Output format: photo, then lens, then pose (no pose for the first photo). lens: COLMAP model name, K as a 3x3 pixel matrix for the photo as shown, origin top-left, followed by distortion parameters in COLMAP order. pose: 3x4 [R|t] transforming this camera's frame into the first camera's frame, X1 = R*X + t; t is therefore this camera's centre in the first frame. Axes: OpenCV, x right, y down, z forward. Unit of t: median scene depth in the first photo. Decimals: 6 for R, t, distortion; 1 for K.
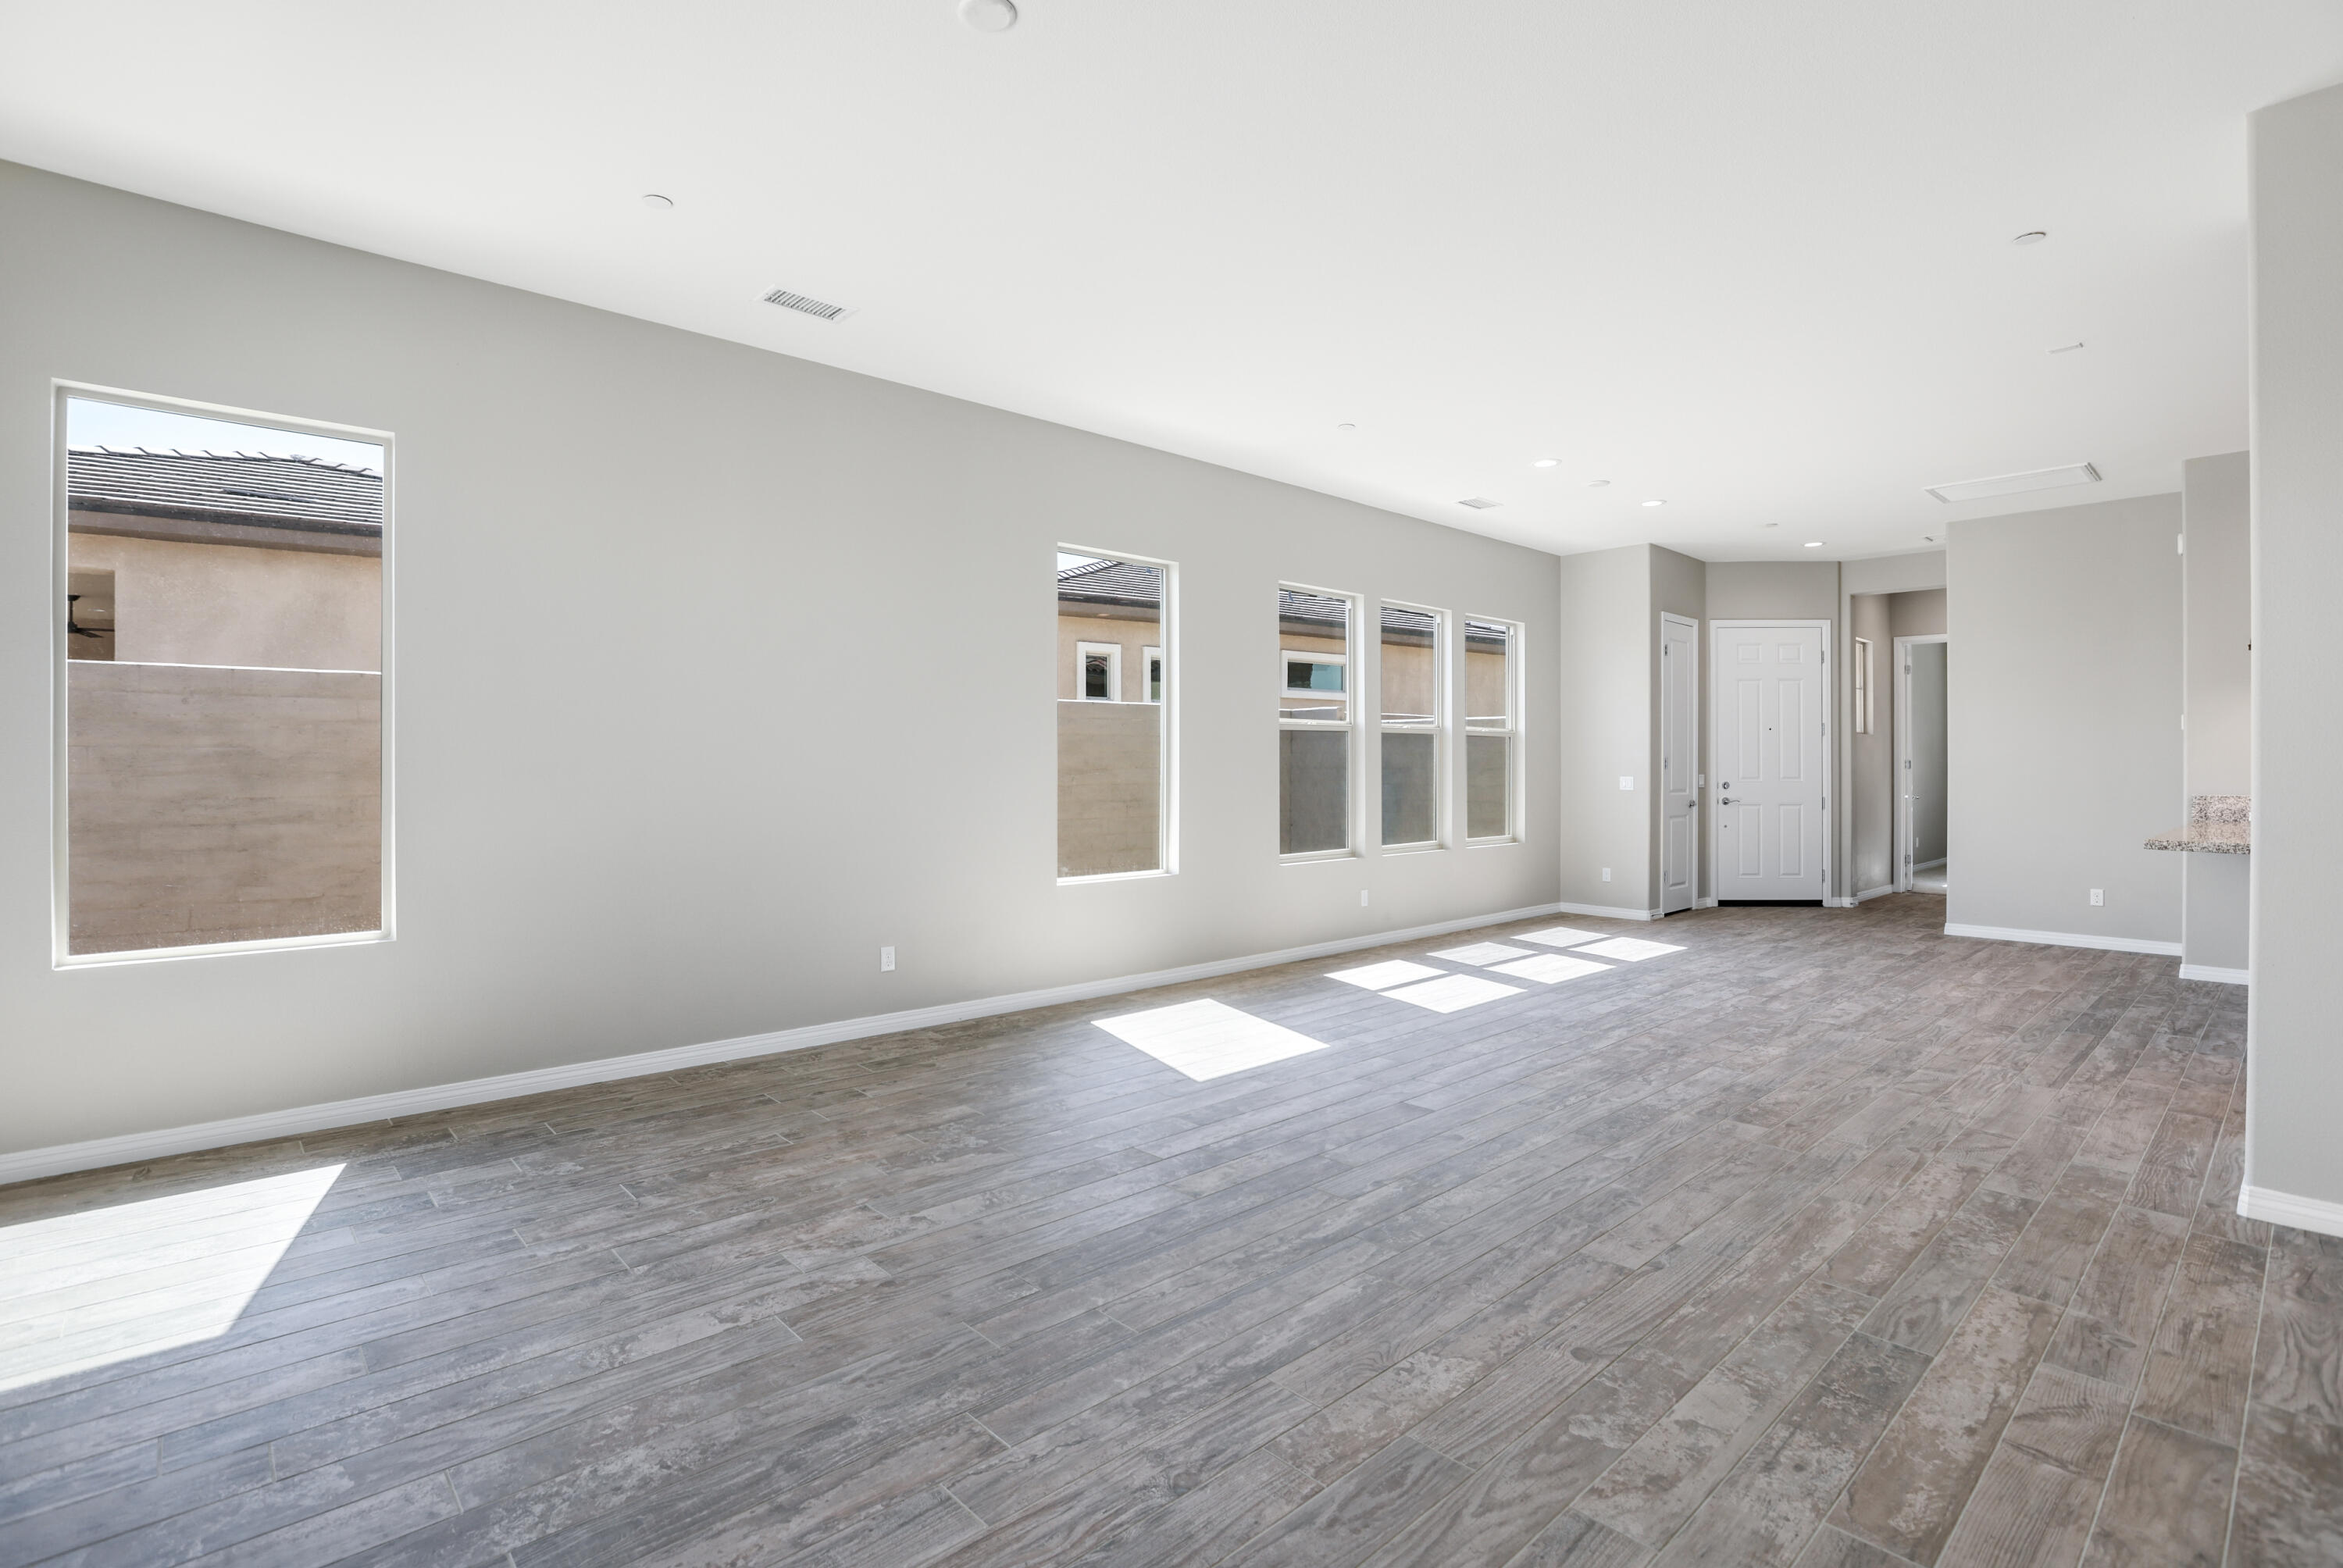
lens RADIAL K [[1127.8, 0, 1171.5], [0, 1127.8, 784.0], [0, 0, 1]] dist [-0.001203, 0.000153]
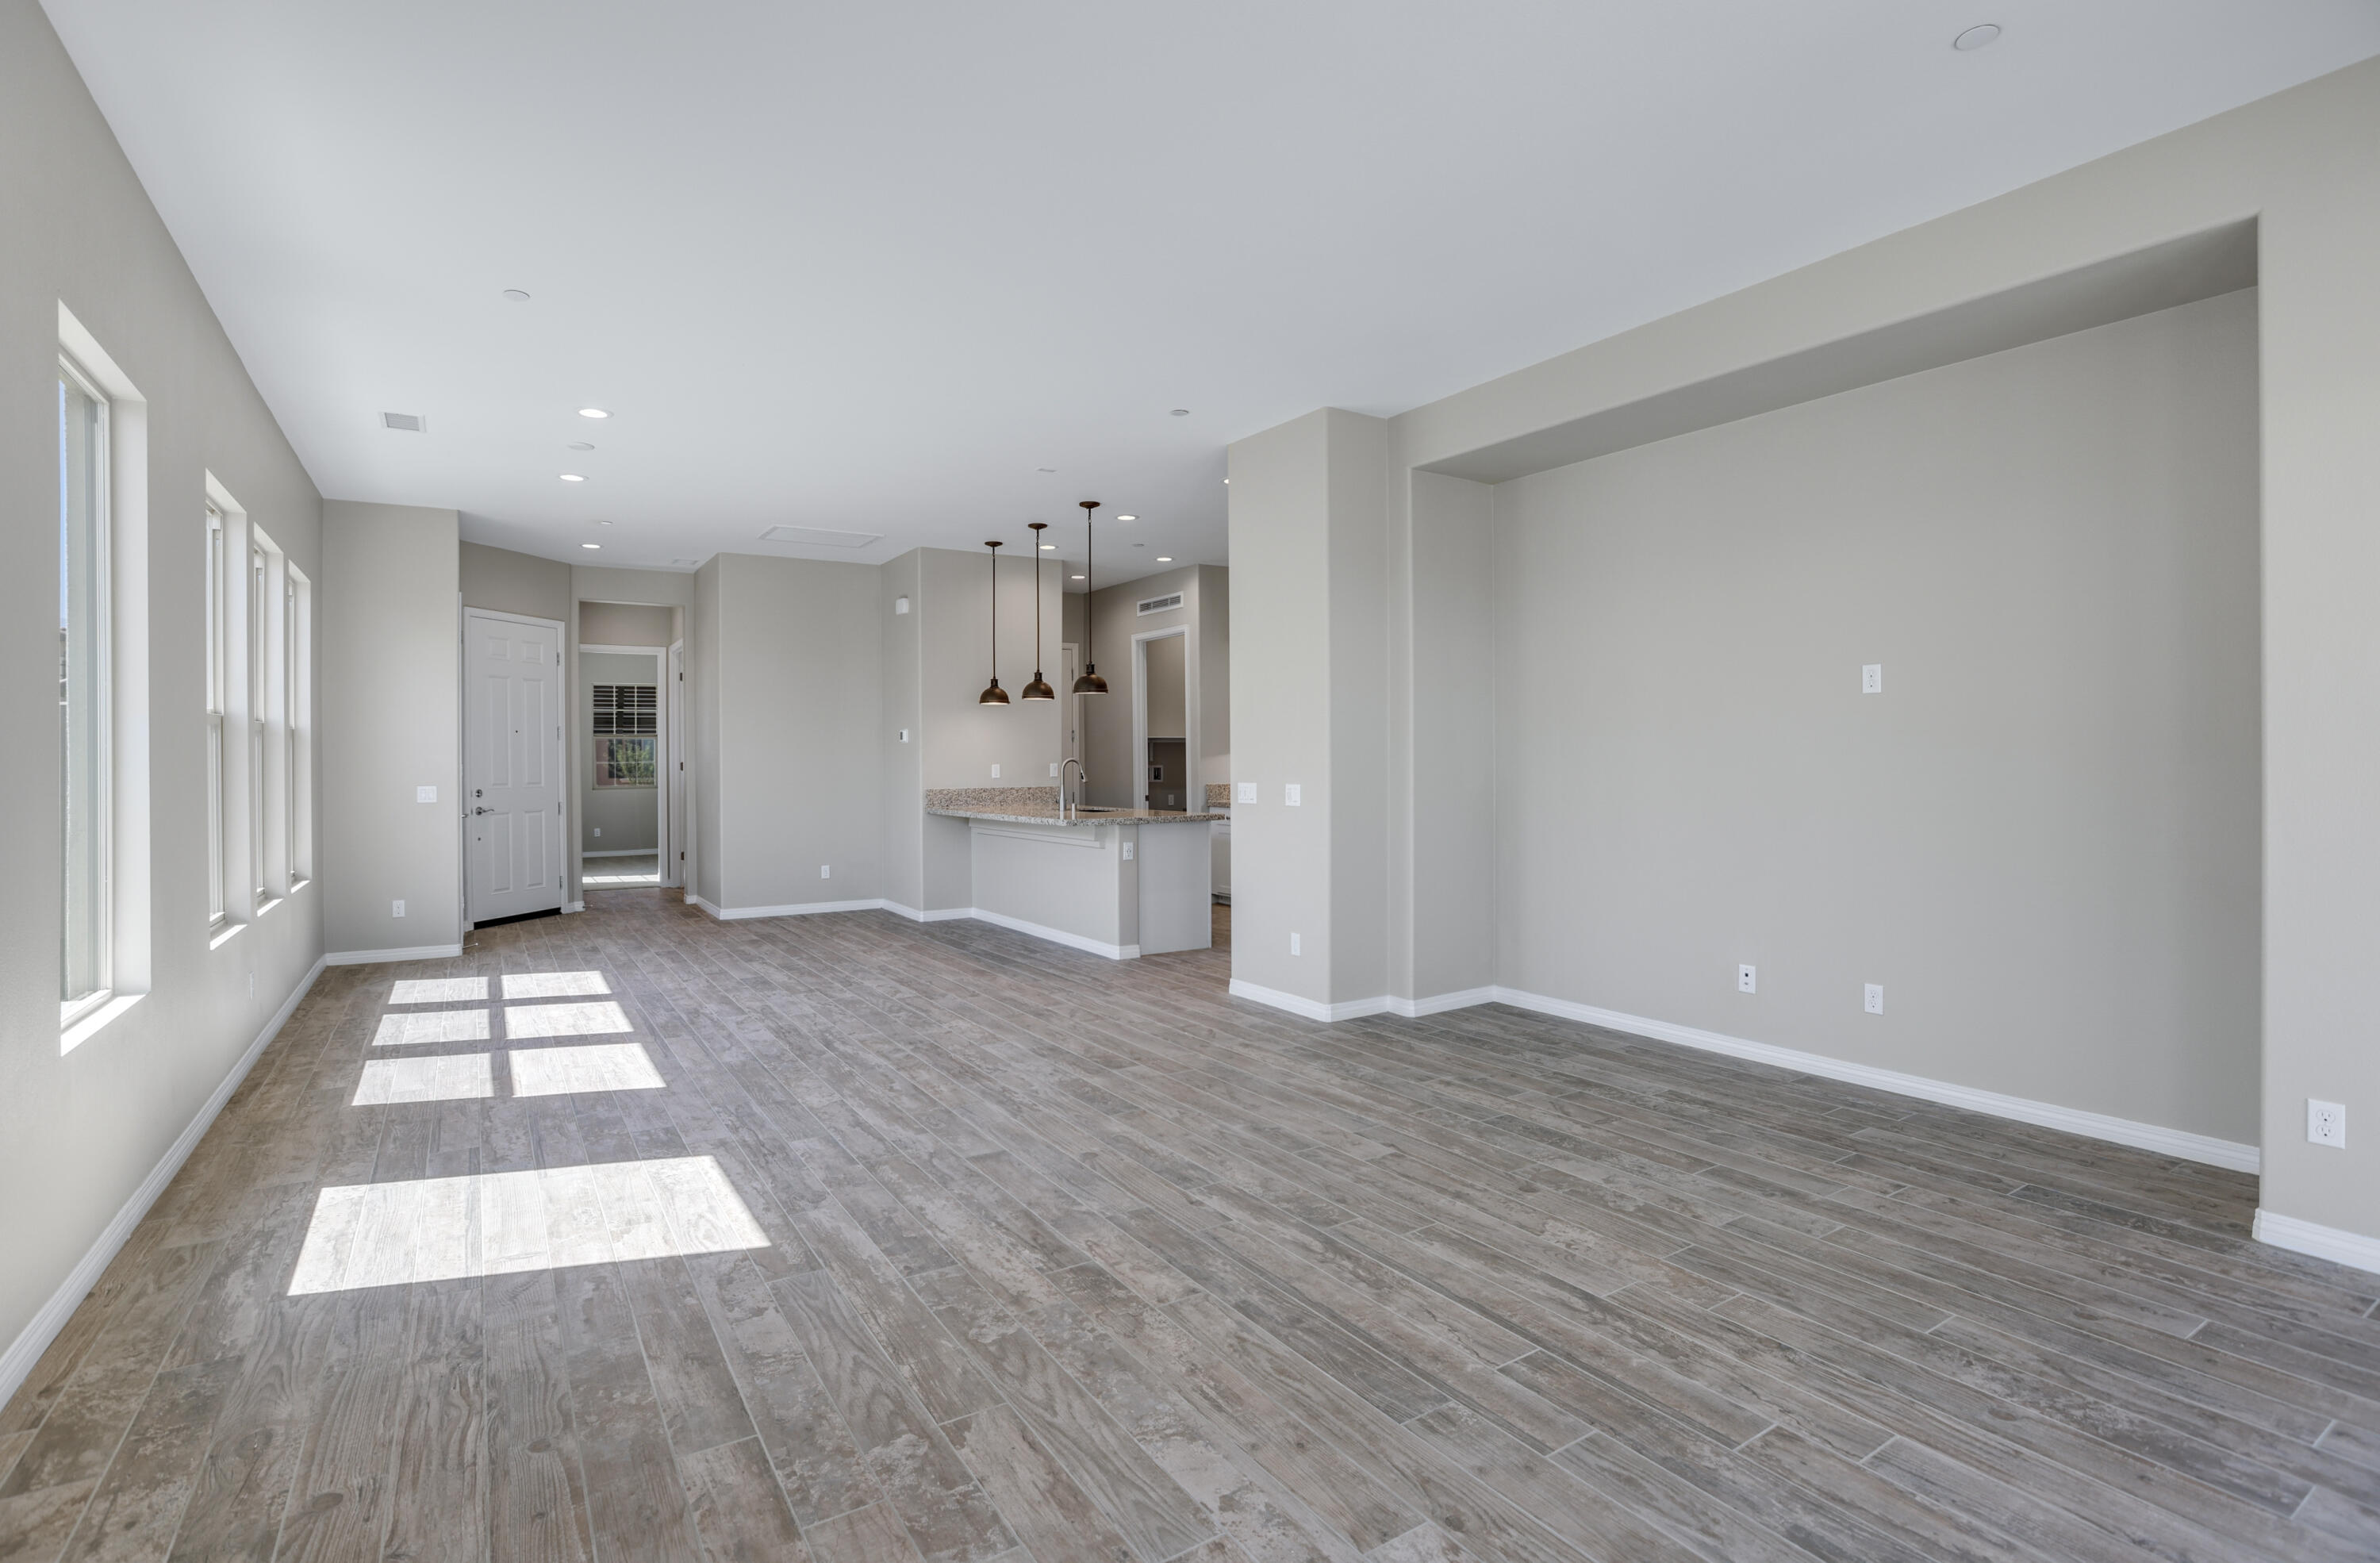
lens RADIAL K [[1104.0, 0, 1187.2], [0, 1104.0, 772.4], [0, 0, 1]] dist [-0.052341, 0.020012]
pose [[0.168888, -0.007748, 0.985605, -0.896342], [0.019987, 0.999790, 0.004435, -0.028388], [-0.985433, 0.018951, 0.169007, 0.995931]]
